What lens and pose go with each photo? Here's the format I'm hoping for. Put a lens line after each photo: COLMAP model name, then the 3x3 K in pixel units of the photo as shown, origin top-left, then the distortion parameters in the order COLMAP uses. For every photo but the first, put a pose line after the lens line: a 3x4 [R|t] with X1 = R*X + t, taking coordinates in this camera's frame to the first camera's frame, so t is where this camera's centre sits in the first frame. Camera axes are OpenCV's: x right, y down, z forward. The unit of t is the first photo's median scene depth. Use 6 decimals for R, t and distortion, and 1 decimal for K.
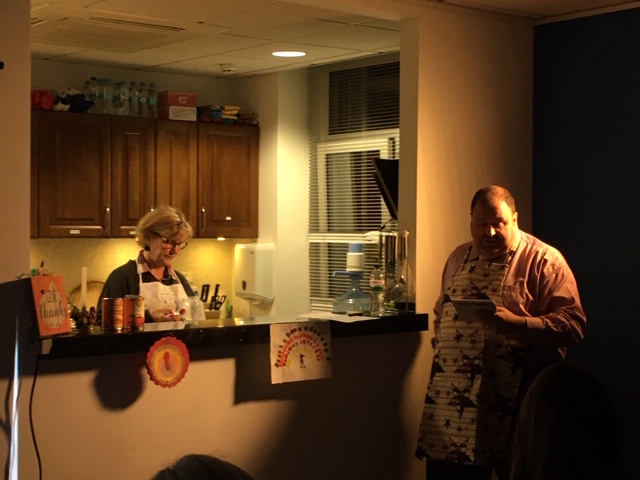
lens RADIAL K [[1128.4, 0, 320.0], [0, 1128.4, 240.0], [0, 0, 1]] dist [0.032837, 0.093679]
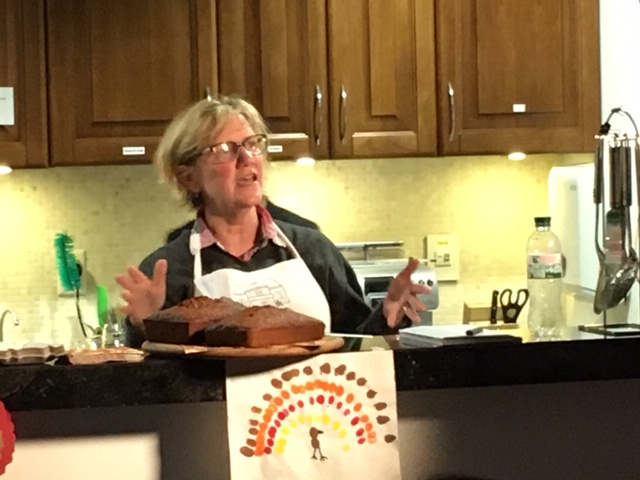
lens RADIAL K [[2739.2, 0, 320.0], [0, 2739.2, 240.0], [0, 0, 1]] dist [0.093087, 1.460281]
pose [[0.914987, -0.011960, -0.403306, 0.295938], [0.025556, 0.999271, 0.028345, -0.000789], [0.402673, -0.036242, 0.914626, 0.026913]]
